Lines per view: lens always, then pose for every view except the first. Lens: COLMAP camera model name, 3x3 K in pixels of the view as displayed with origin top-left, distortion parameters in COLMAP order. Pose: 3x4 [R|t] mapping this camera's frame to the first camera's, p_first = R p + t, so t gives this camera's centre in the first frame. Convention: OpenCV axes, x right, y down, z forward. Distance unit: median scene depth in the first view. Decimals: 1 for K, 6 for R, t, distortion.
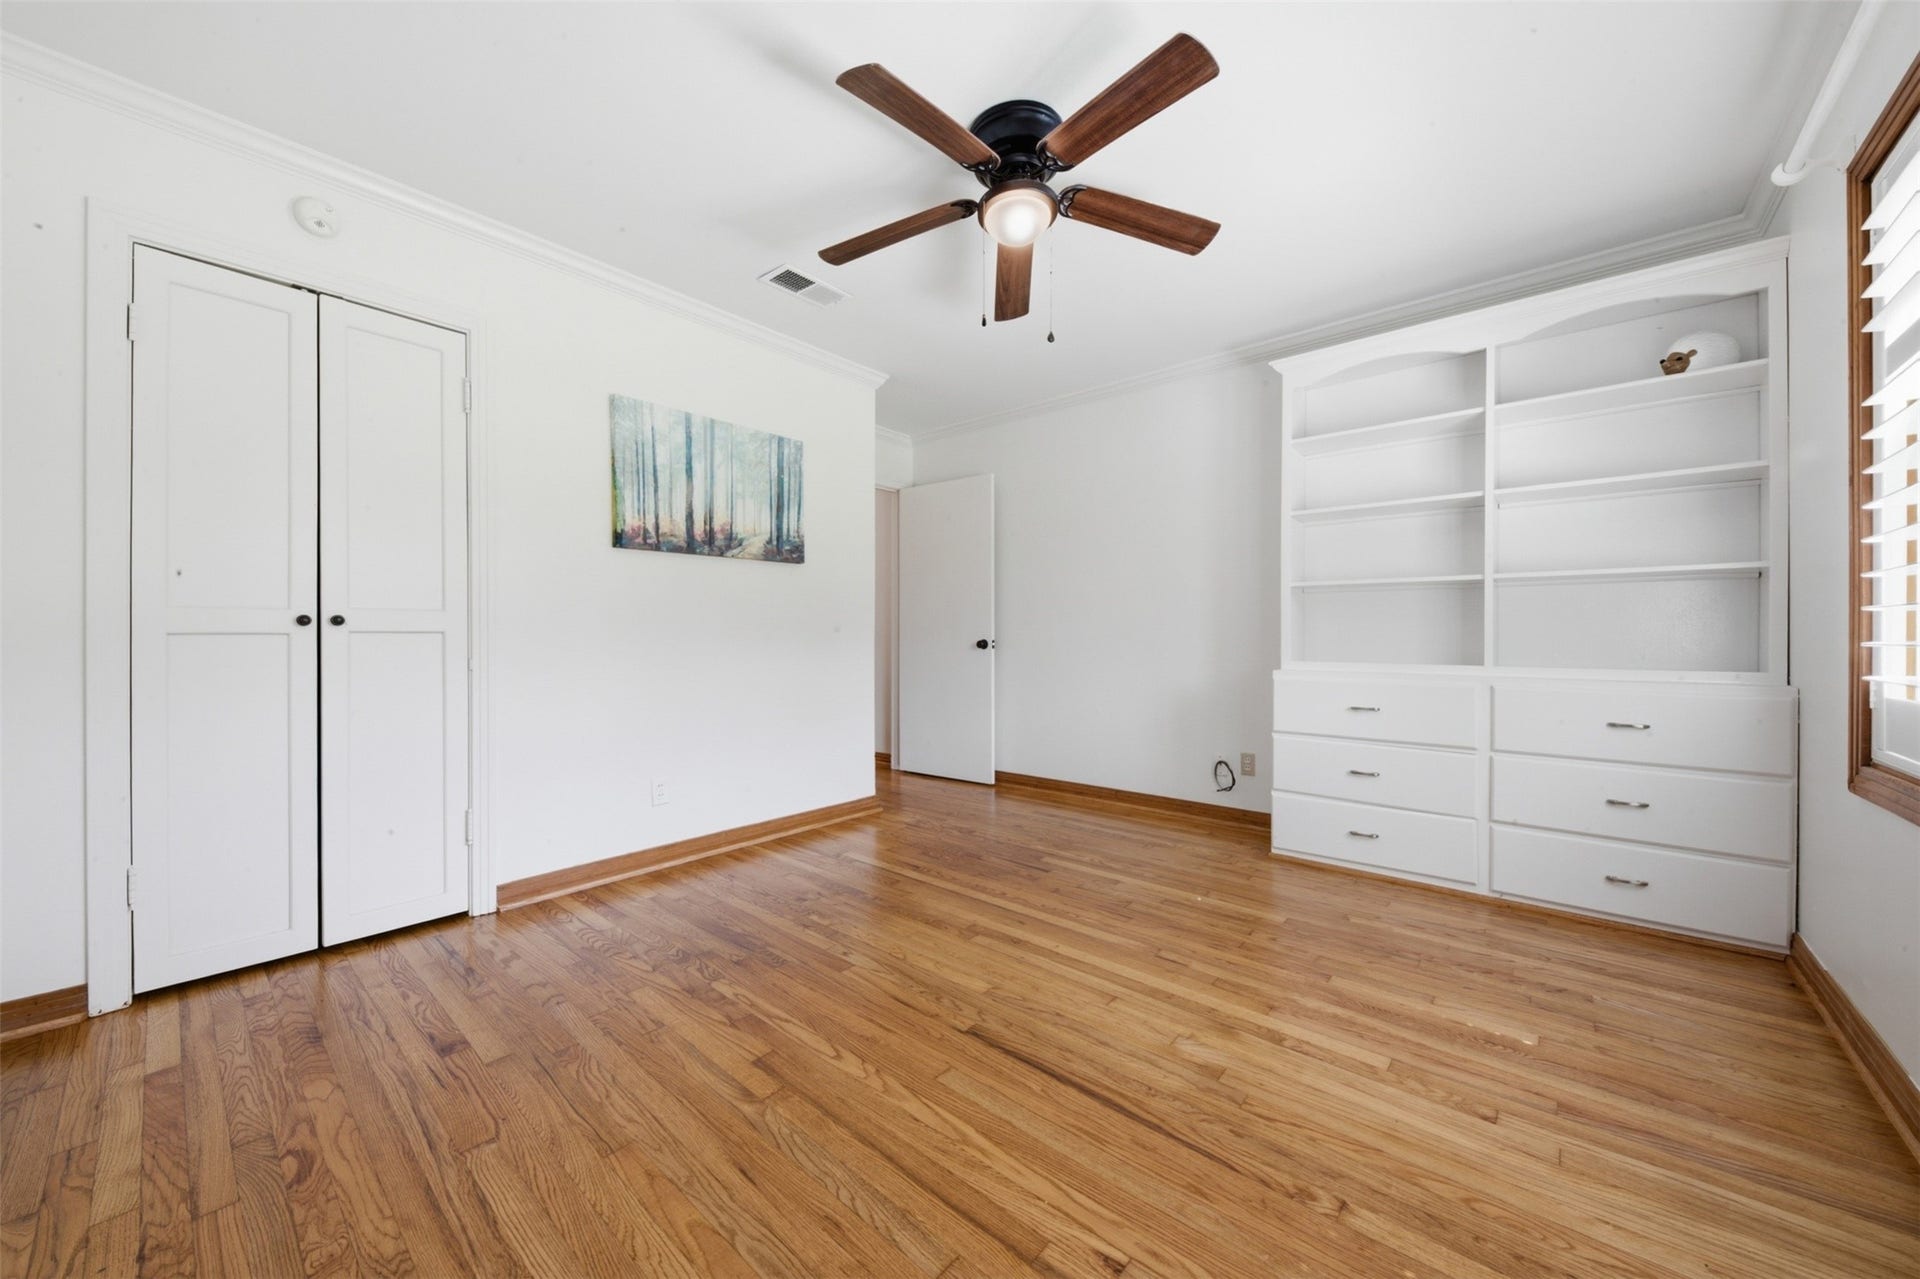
lens RADIAL K [[704.3, 0, 962.4], [0, 704.3, 637.8], [0, 0, 1]] dist [-0.000771, -0.000469]
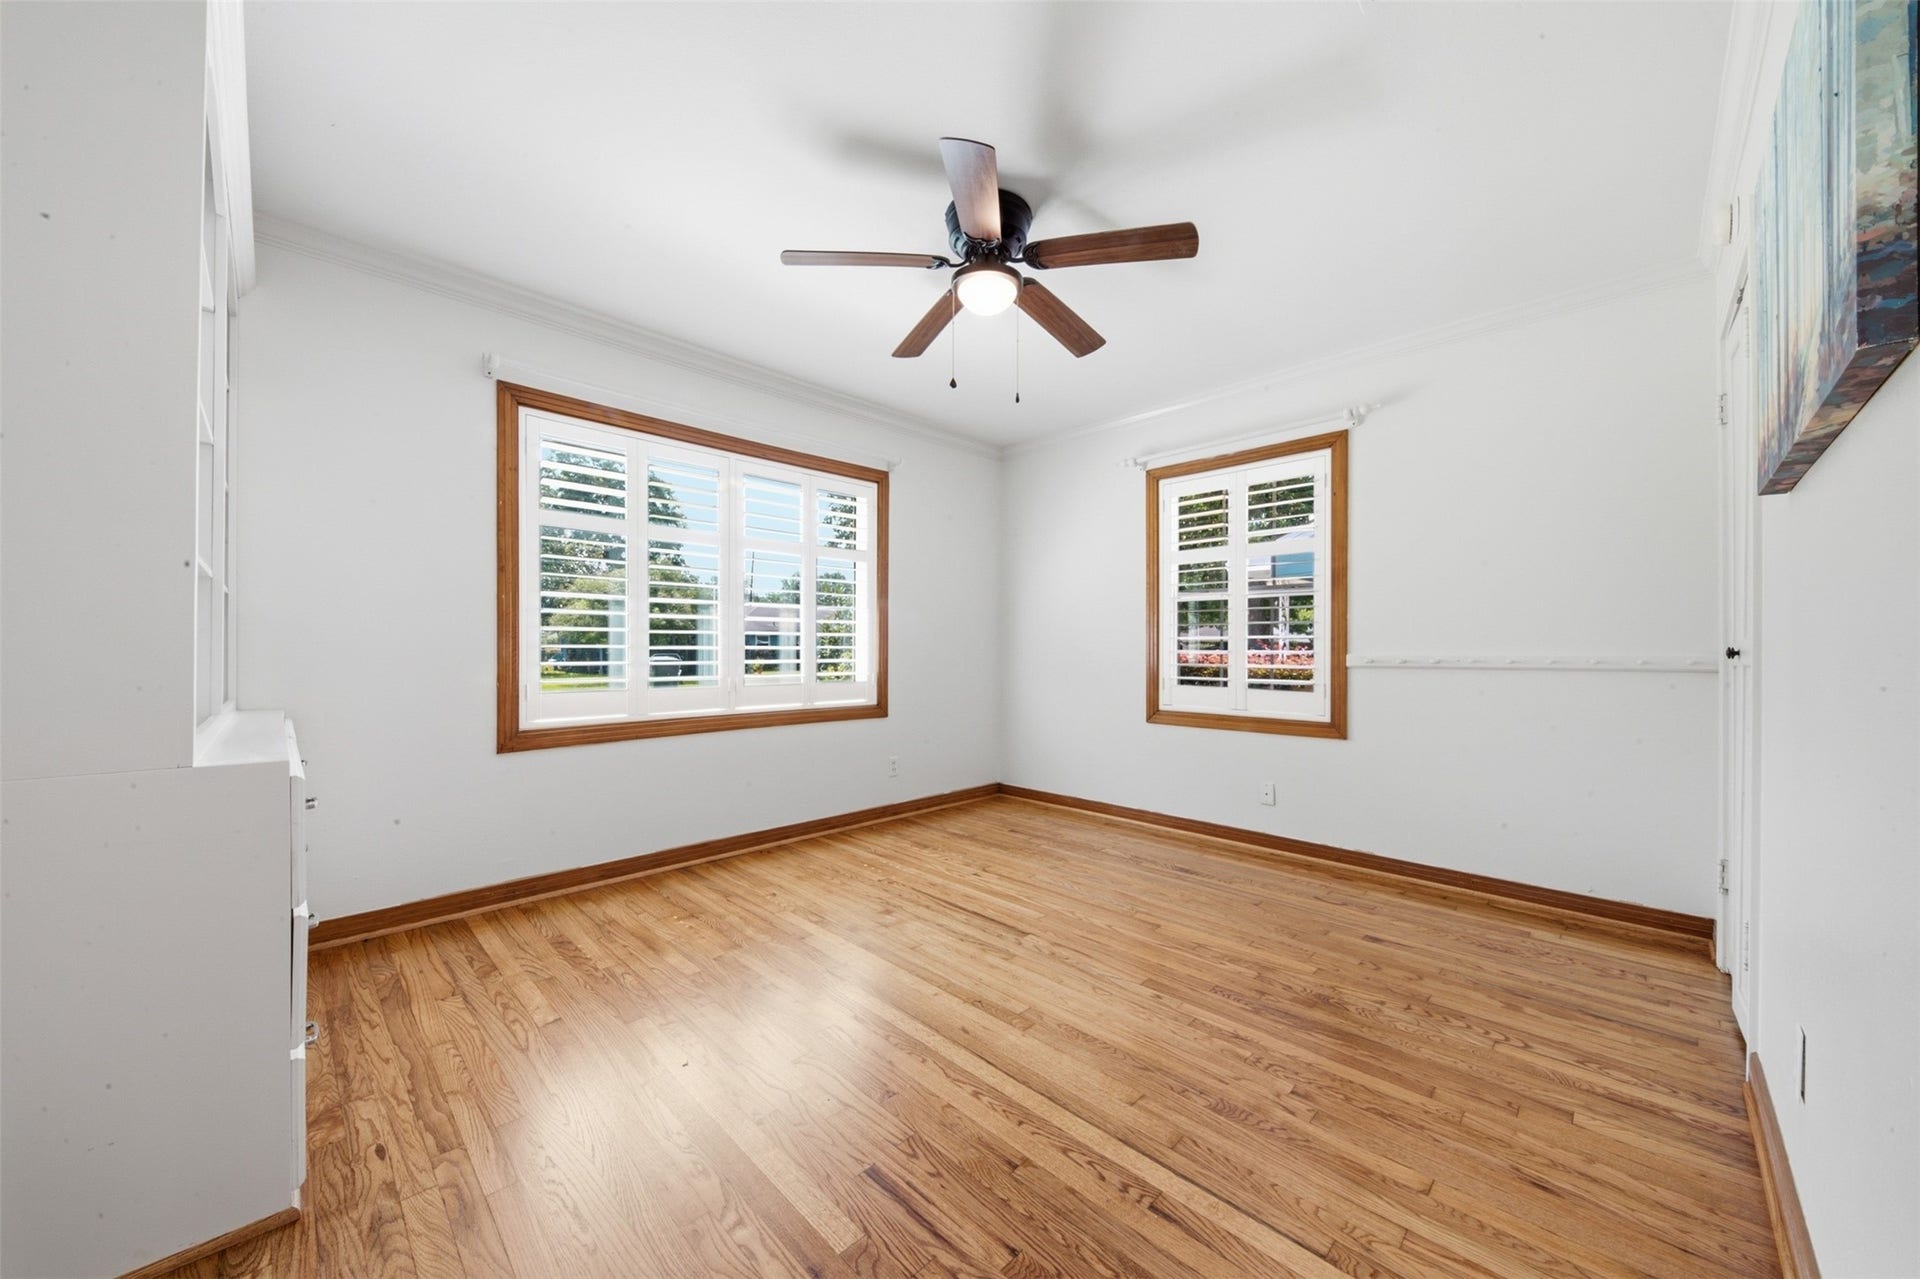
lens RADIAL K [[704.3, 0, 956.4], [0, 704.3, 646.9], [0, 0, 1]] dist [-0.000771, -0.000469]
pose [[-0.997123, -0.000607, 0.075794, 0.043446], [-0.000600, 1.000000, 0.000118, -0.036288], [-0.075794, 0.000072, -0.997123, 2.336921]]
